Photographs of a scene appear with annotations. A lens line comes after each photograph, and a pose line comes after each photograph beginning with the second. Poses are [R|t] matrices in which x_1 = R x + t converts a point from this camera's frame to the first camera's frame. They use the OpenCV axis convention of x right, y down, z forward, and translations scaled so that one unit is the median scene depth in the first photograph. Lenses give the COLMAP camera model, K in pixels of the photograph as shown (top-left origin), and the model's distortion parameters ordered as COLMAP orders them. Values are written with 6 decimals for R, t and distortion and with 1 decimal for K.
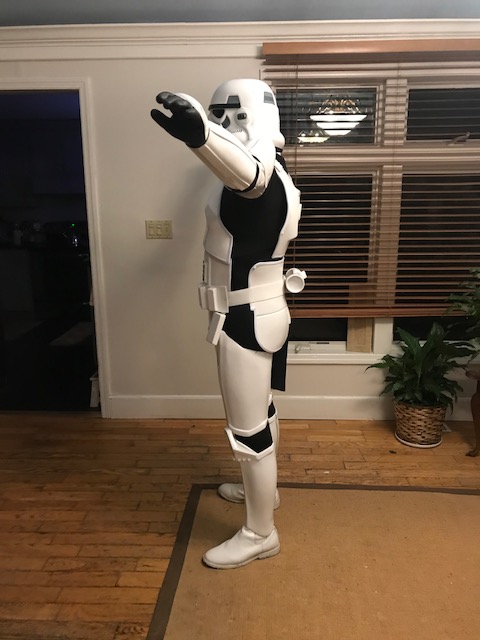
lens RADIAL K [[526.5, 0, 240.0], [0, 526.5, 320.0], [0, 0, 1]] dist [-0.002606, -0.018081]
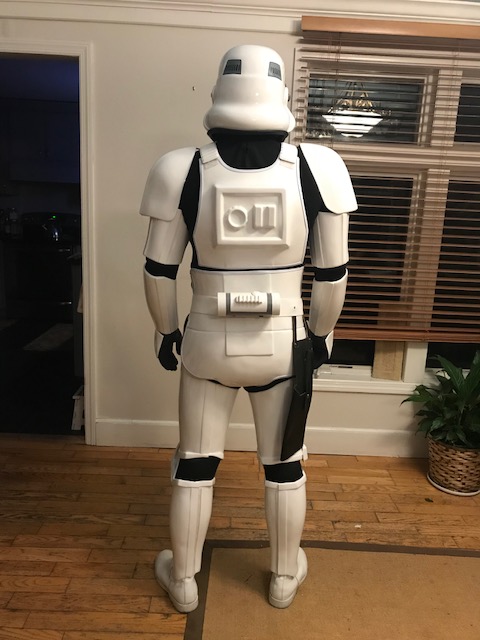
lens RADIAL K [[526.1, 0, 241.3], [0, 526.1, 316.6], [0, 0, 1]] dist [0.001132, -0.005815]
pose [[0.997559, 0.045134, 0.053279, -0.072533], [-0.044537, 0.998932, -0.012338, -0.024204], [-0.053779, 0.009935, 0.998503, 0.147963]]
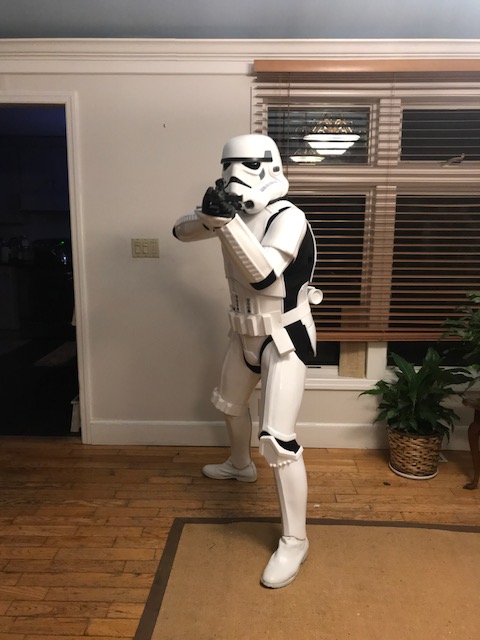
lens RADIAL K [[527.4, 0, 241.1], [0, 527.4, 317.1], [0, 0, 1]] dist [-0.005613, -0.006680]
pose [[0.999832, 0.011972, 0.013849, 0.010285], [-0.011348, 0.998955, -0.044281, -0.004381], [-0.014365, 0.044116, 0.998923, 0.038388]]
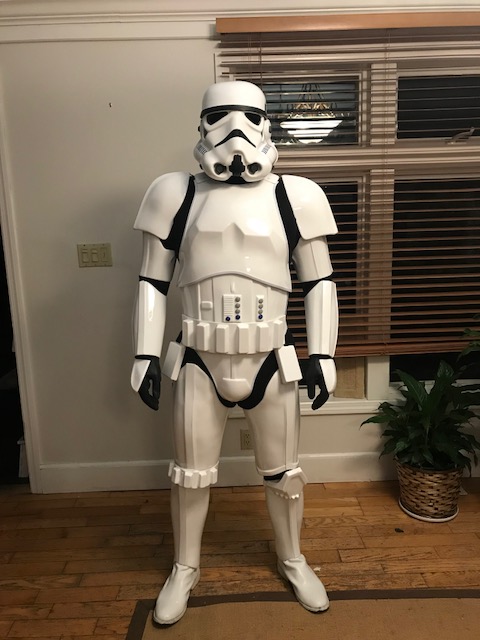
lens RADIAL K [[528.9, 0, 241.4], [0, 528.9, 315.9], [0, 0, 1]] dist [0.001690, -0.000822]
pose [[0.998413, -0.031694, 0.046557, 0.028008], [0.033380, 0.998798, -0.035882, -0.046295], [-0.045364, 0.037379, 0.998271, 0.203191]]
